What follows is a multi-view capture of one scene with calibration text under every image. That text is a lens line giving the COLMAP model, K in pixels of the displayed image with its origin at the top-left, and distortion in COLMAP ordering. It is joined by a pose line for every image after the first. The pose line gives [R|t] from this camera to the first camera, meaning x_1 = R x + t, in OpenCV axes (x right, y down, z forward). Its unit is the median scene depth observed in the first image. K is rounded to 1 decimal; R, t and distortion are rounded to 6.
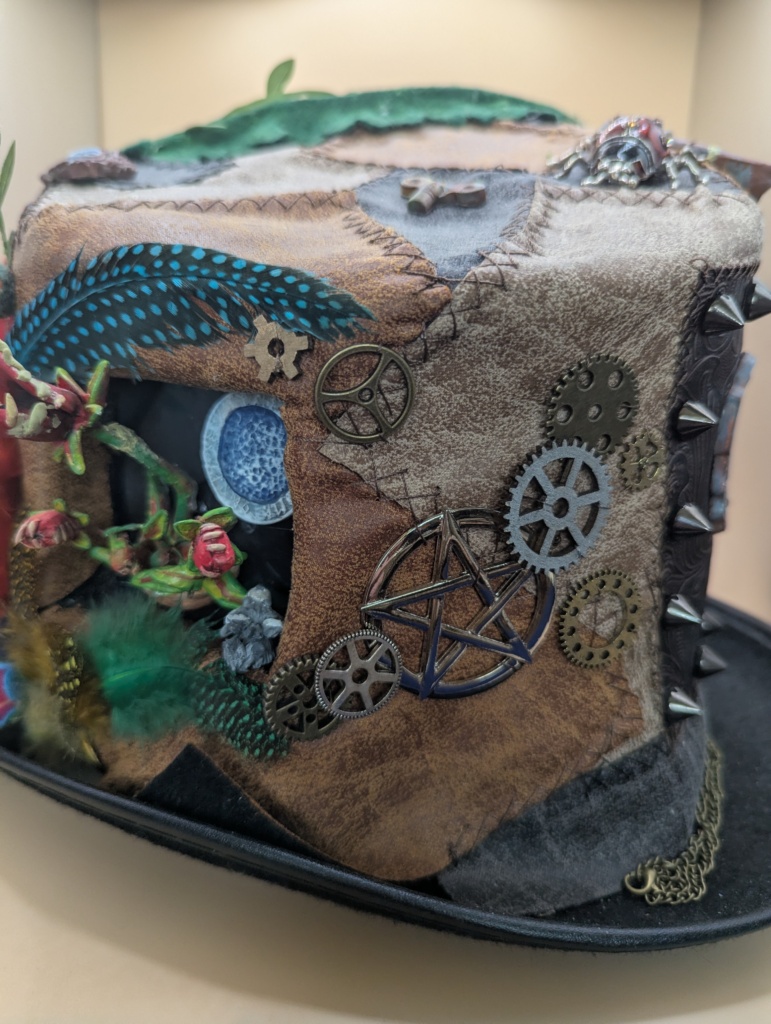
lens RADIAL K [[772.8, 0, 385.5], [0, 772.8, 512.0], [0, 0, 1]] dist [-0.038508, -0.002395]
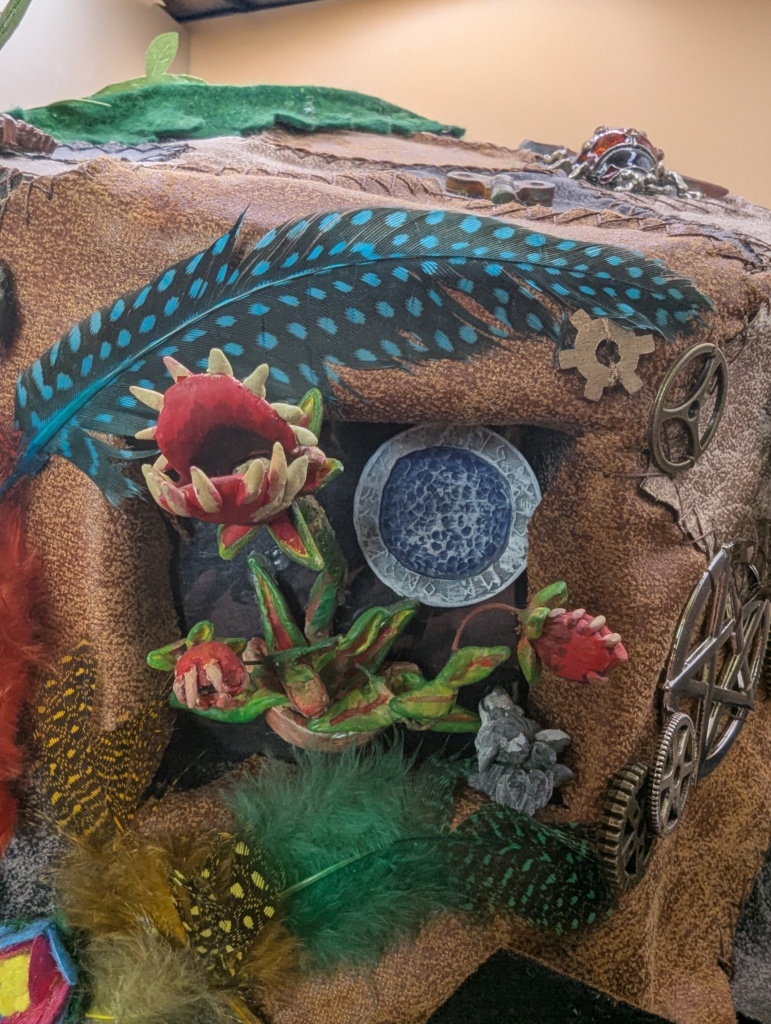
lens RADIAL K [[773.1, 0, 334.5], [0, 773.1, 514.2], [0, 0, 1]] dist [-0.003429, 0.013125]
pose [[0.895351, -0.119914, 0.428914, -0.641135], [0.151276, 0.987696, -0.039650, -0.066472], [-0.418882, 0.100385, 0.902475, 0.423653]]
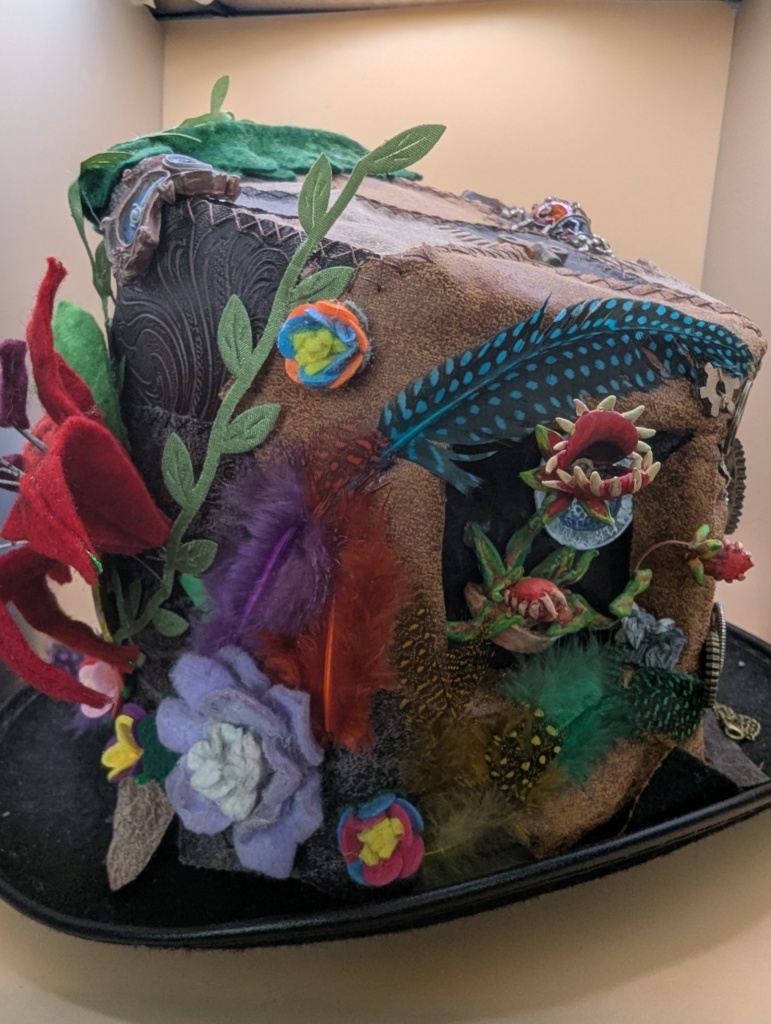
lens RADIAL K [[773.1, 0, 334.5], [0, 773.1, 514.2], [0, 0, 1]] dist [-0.003429, 0.013125]
pose [[0.668298, -0.183325, 0.720951, -1.350321], [0.199079, 0.977884, 0.064118, -0.199493], [-0.716760, 0.100676, 0.690014, 0.555434]]
